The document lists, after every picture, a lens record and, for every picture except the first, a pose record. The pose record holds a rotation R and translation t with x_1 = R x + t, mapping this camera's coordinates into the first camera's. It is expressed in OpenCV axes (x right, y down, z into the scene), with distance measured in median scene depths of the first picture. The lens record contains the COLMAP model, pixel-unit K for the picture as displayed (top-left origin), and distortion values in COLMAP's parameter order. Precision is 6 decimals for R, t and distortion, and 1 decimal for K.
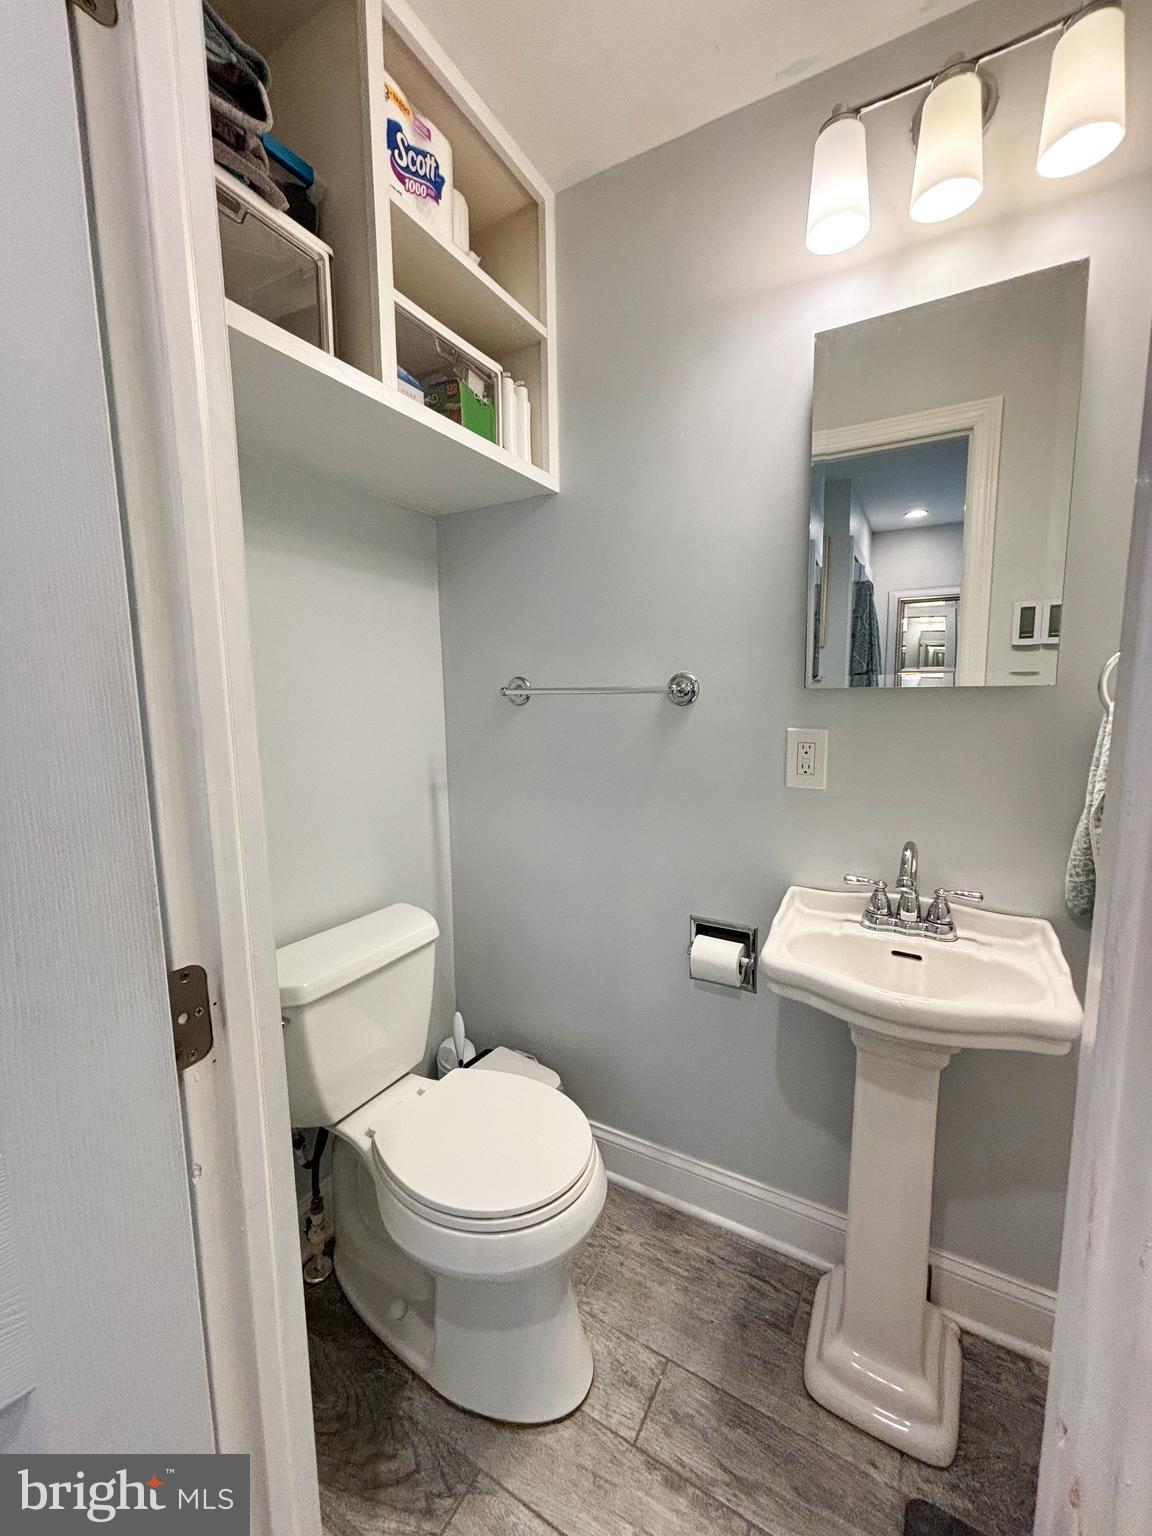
lens RADIAL K [[617.4, 0, 581.1], [0, 617.4, 772.2], [0, 0, 1]] dist [-0.003497, 0.001551]
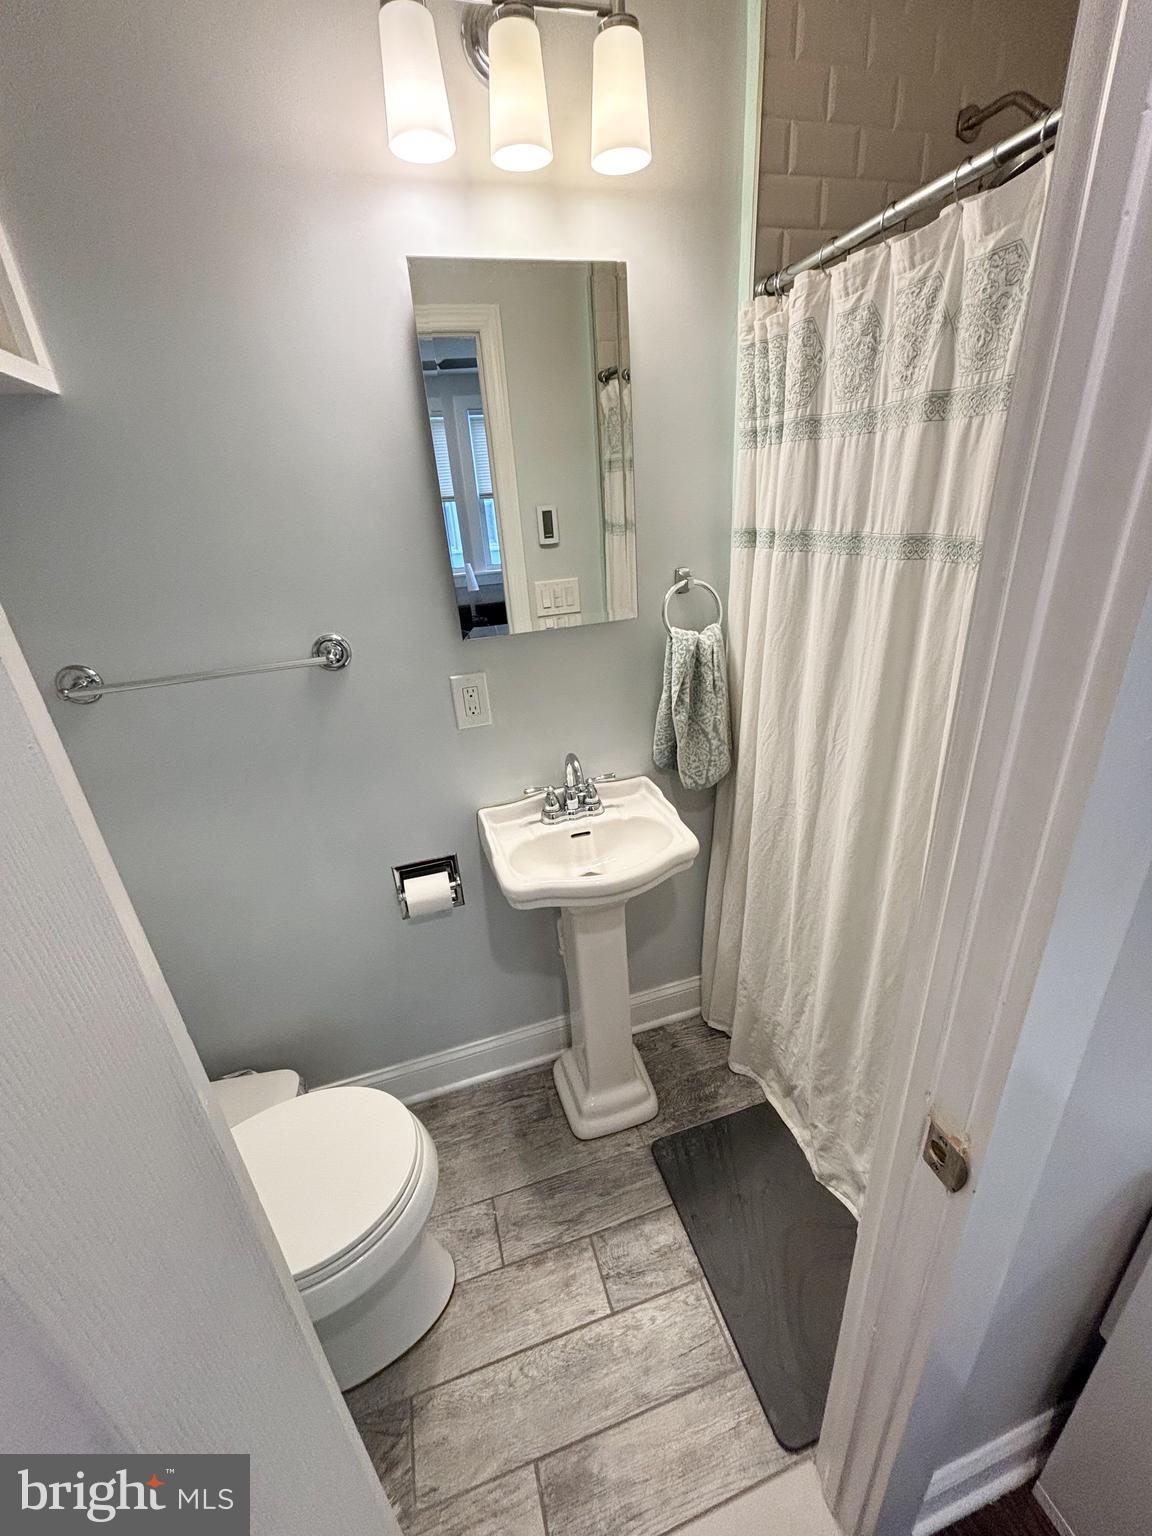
lens RADIAL K [[617.4, 0, 583.2], [0, 617.4, 771.1], [0, 0, 1]] dist [-0.003497, 0.001551]
pose [[0.679124, -0.325692, 0.657810, -0.287226], [0.154843, 0.939571, 0.305336, -0.228571], [-0.717505, -0.105504, 0.688517, 0.097521]]
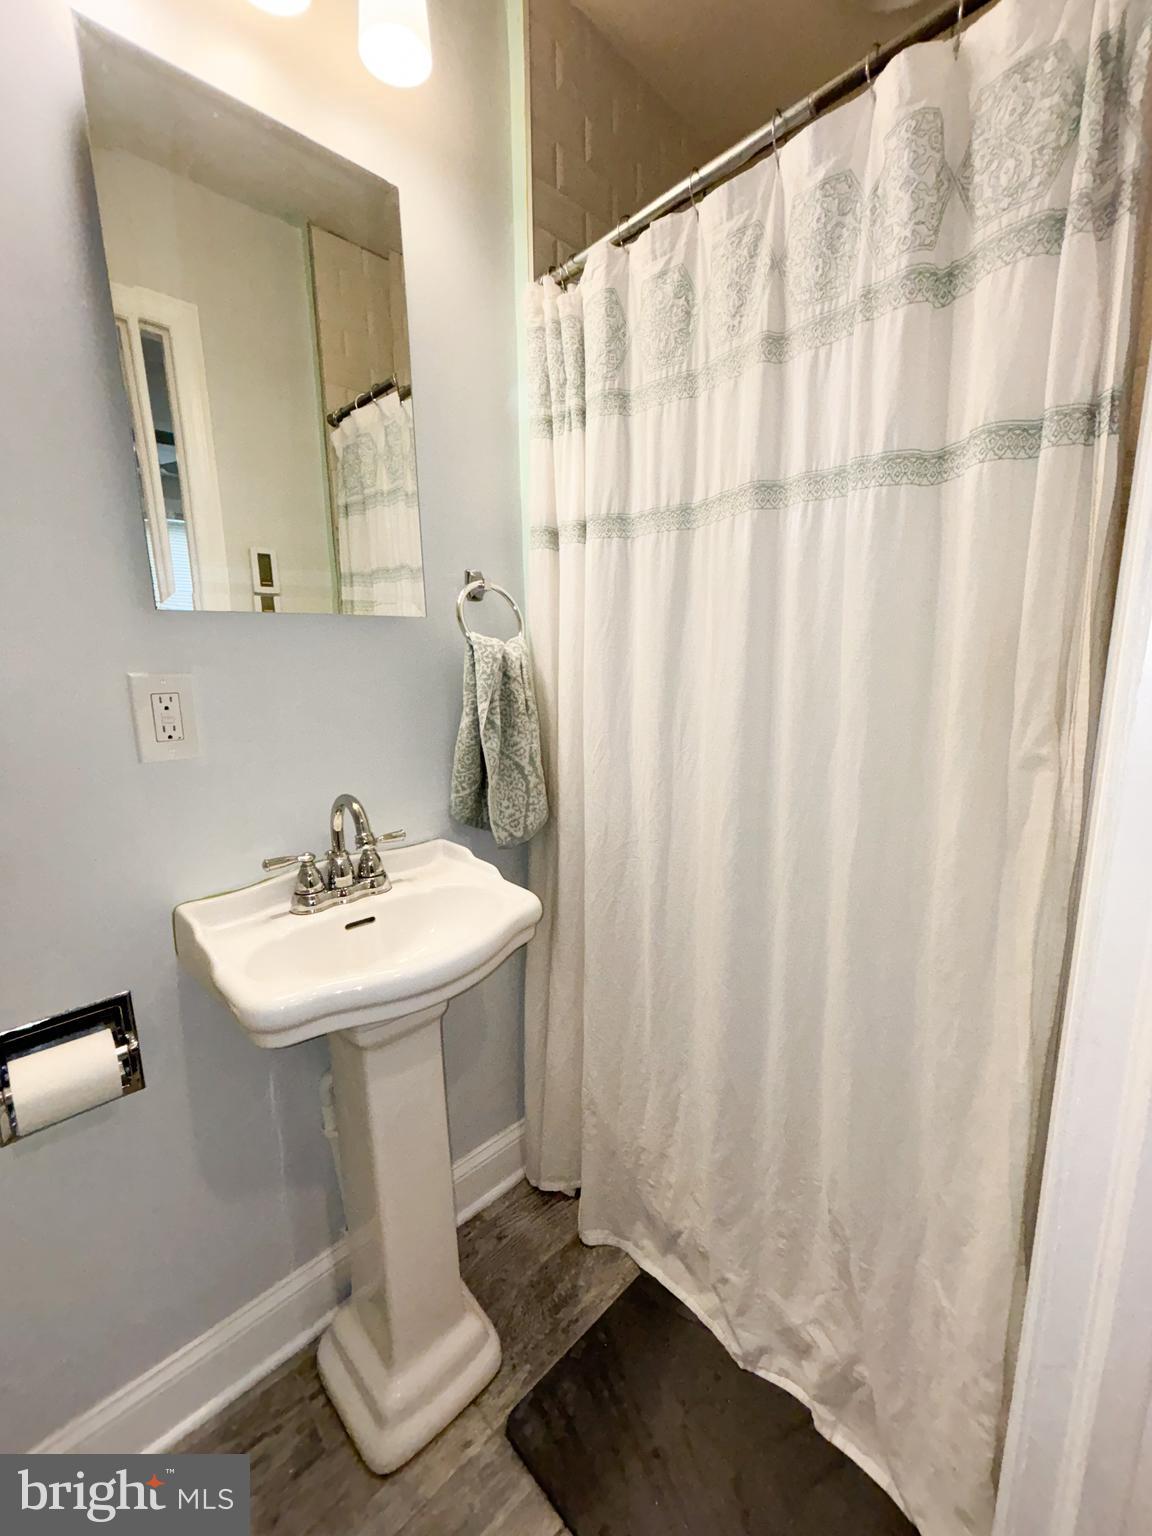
lens RADIAL K [[617.4, 0, 585.2], [0, 617.4, 767.2], [0, 0, 1]] dist [-0.003497, 0.001551]
pose [[0.279611, -0.170144, 0.944917, -0.171128], [0.141724, 0.980706, 0.134650, 0.006632], [-0.949596, 0.096268, 0.298330, 0.402554]]
